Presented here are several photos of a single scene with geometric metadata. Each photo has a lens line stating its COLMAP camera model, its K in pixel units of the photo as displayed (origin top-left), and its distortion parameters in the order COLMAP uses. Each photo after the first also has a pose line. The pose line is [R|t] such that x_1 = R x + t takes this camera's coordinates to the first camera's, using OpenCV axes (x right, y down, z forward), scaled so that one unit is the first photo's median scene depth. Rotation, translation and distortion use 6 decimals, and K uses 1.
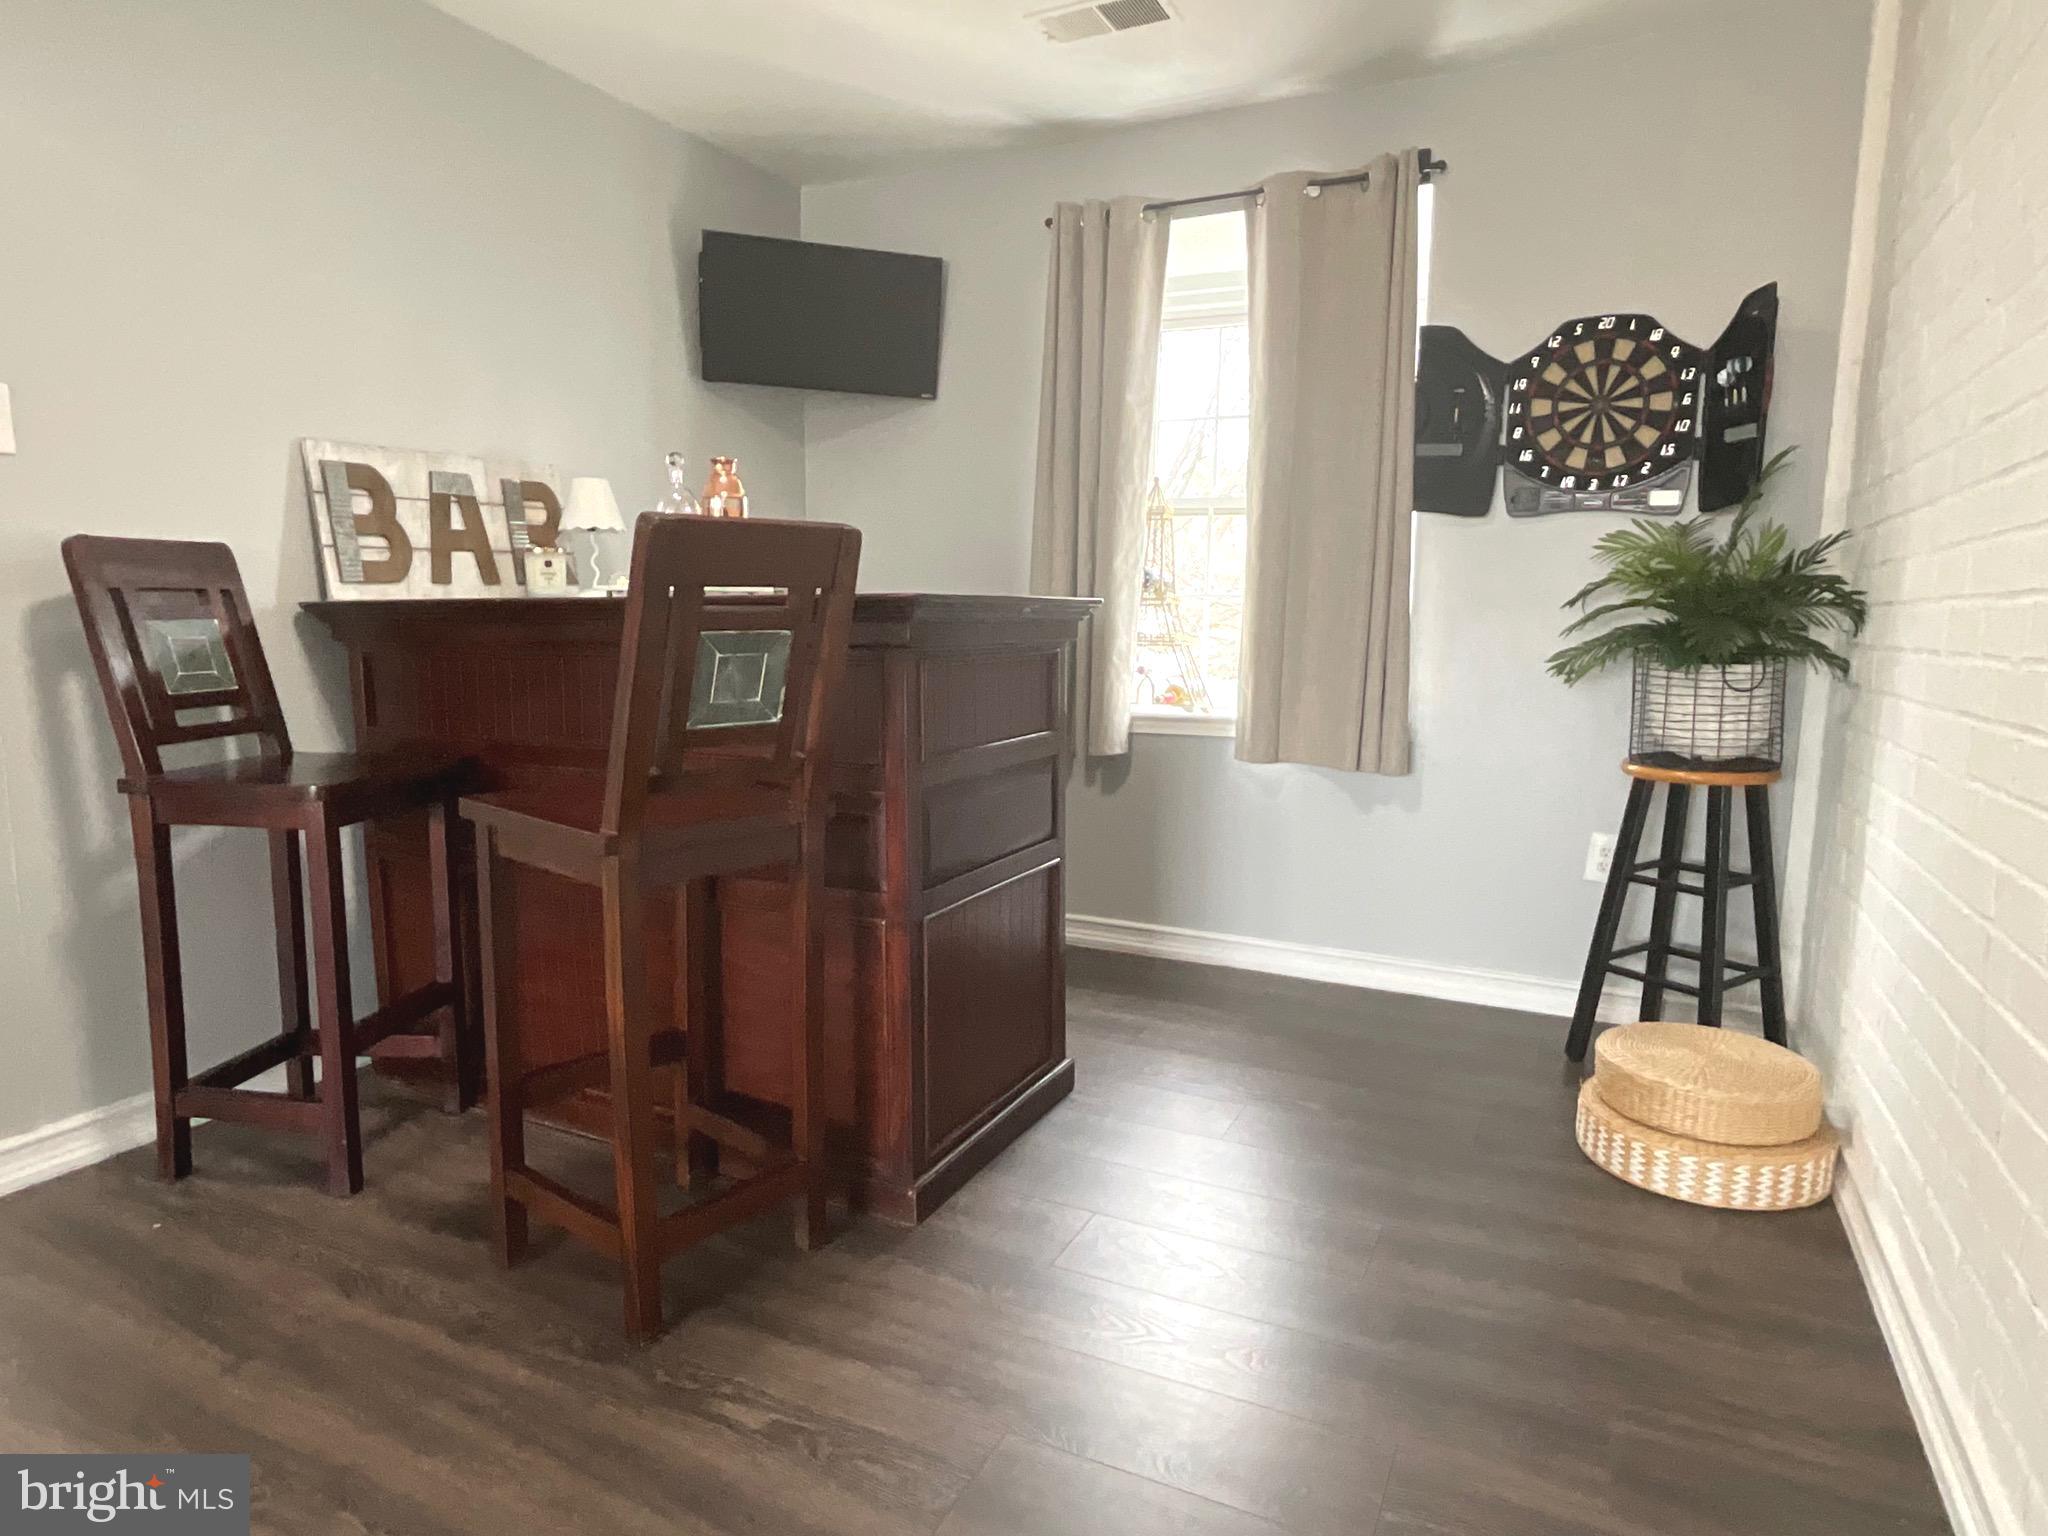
lens RADIAL K [[1186.4, 0, 1024.0], [0, 1186.4, 768.0], [0, 0, 1]] dist [-0.016334, 0.014963]
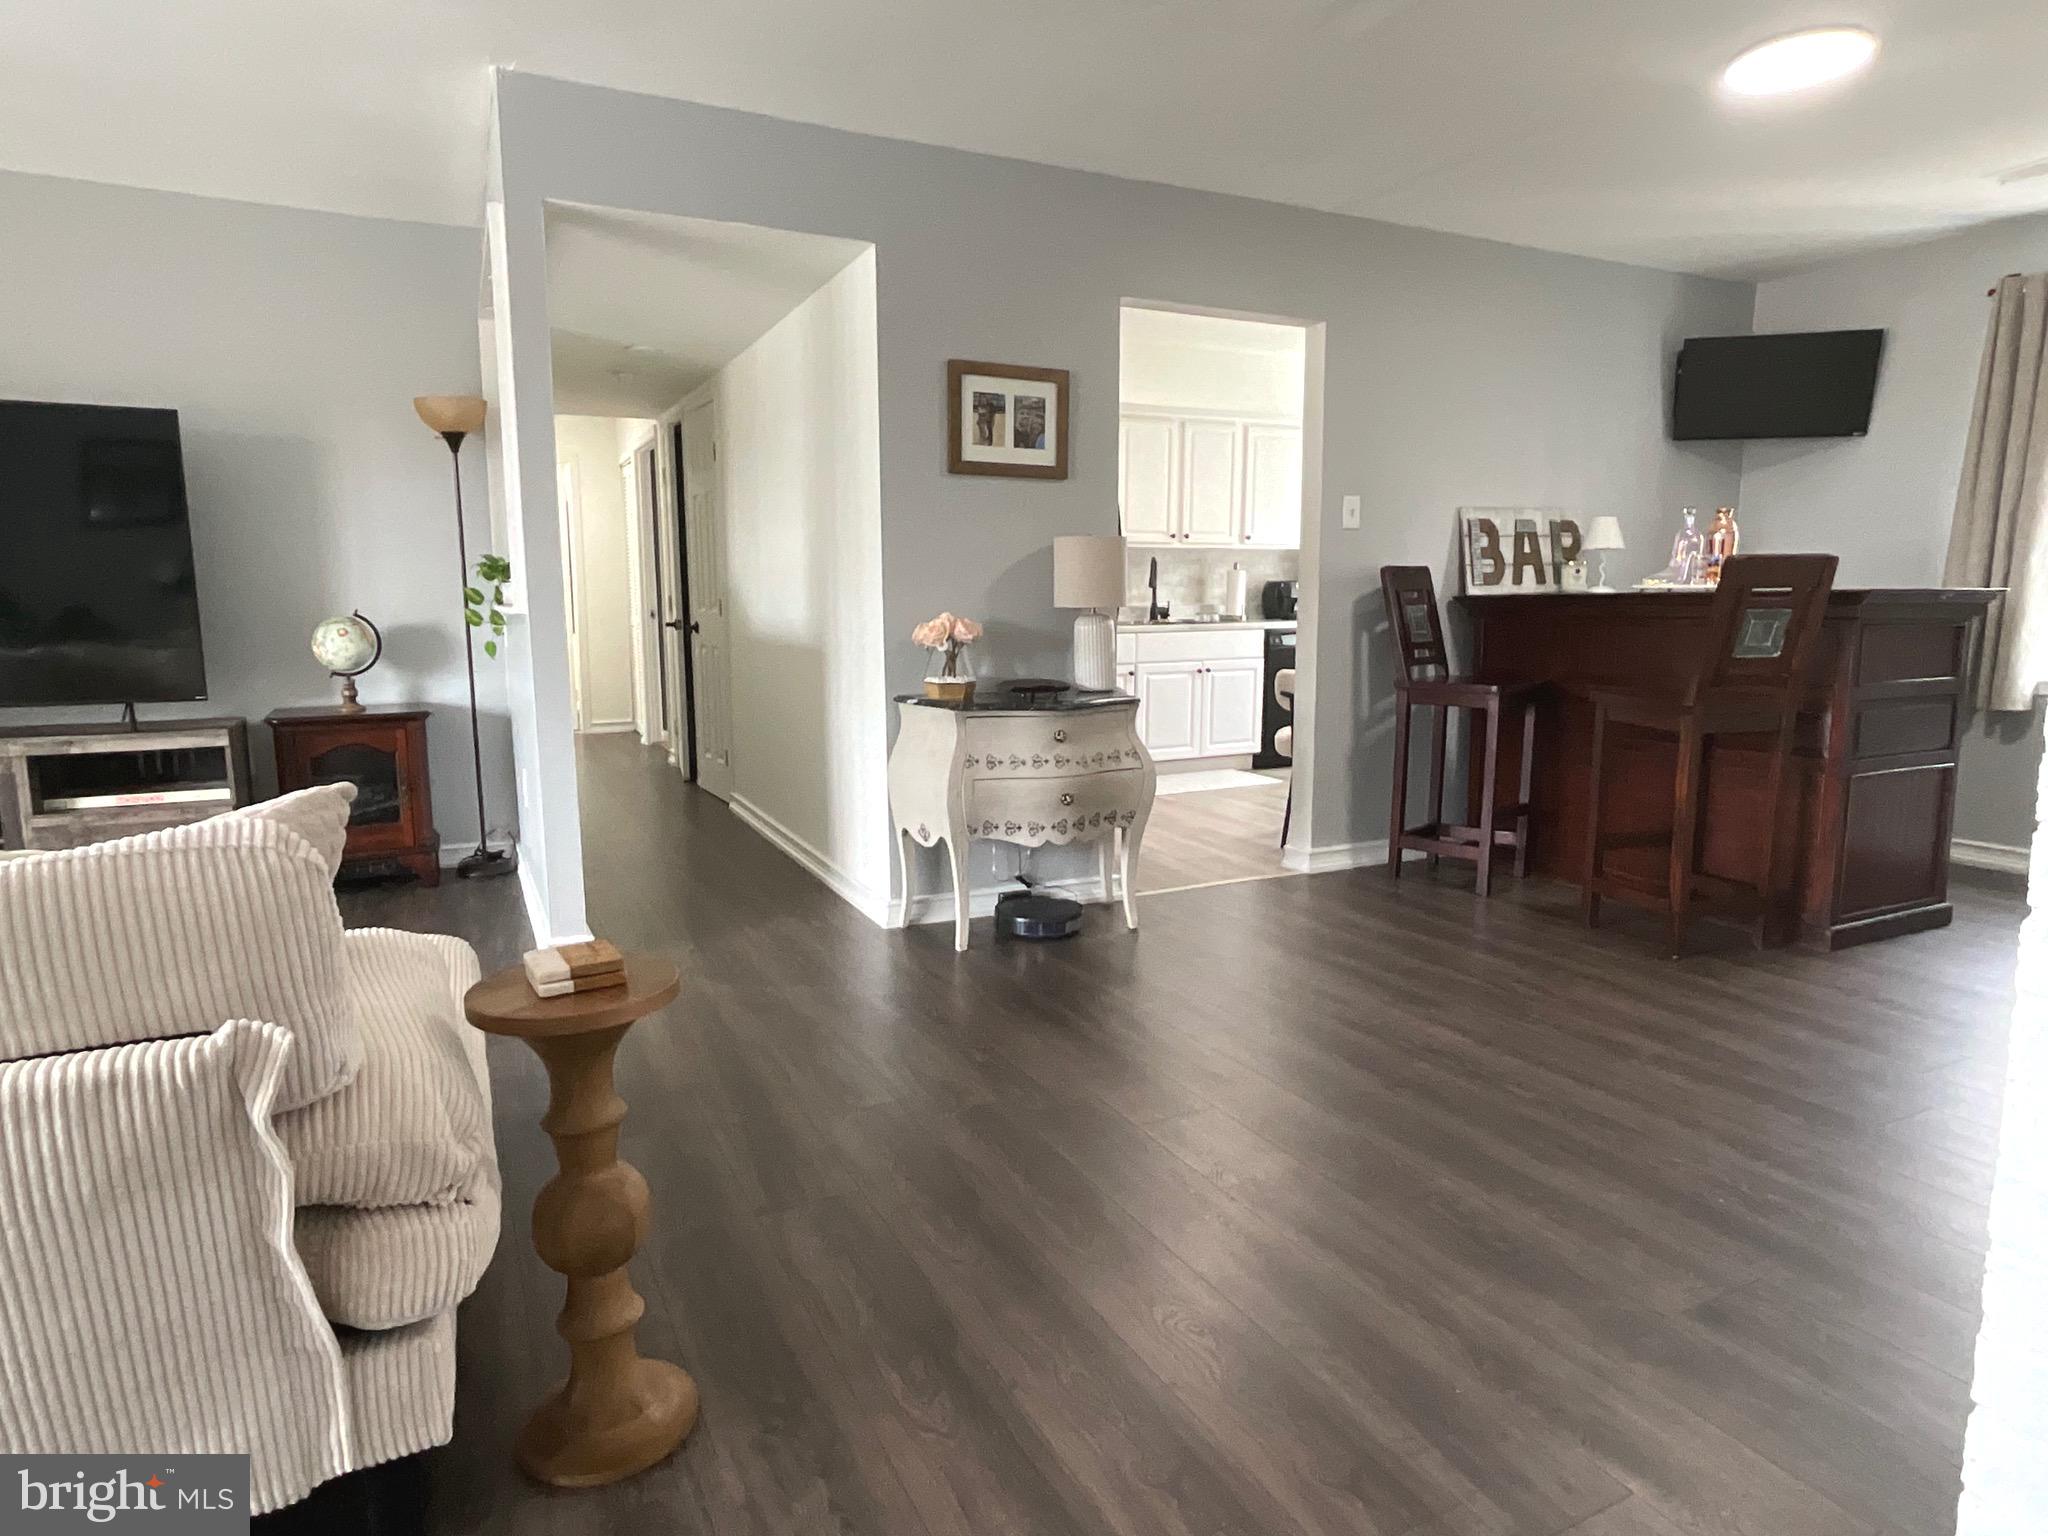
lens RADIAL K [[1186.4, 0, 1024.0], [0, 1186.4, 768.0], [0, 0, 1]] dist [-0.016334, 0.014963]
pose [[0.798909, 0.076679, -0.596544, -0.016402], [-0.071022, 0.996928, 0.033030, 0.108486], [0.597244, 0.015980, 0.801900, -0.835975]]
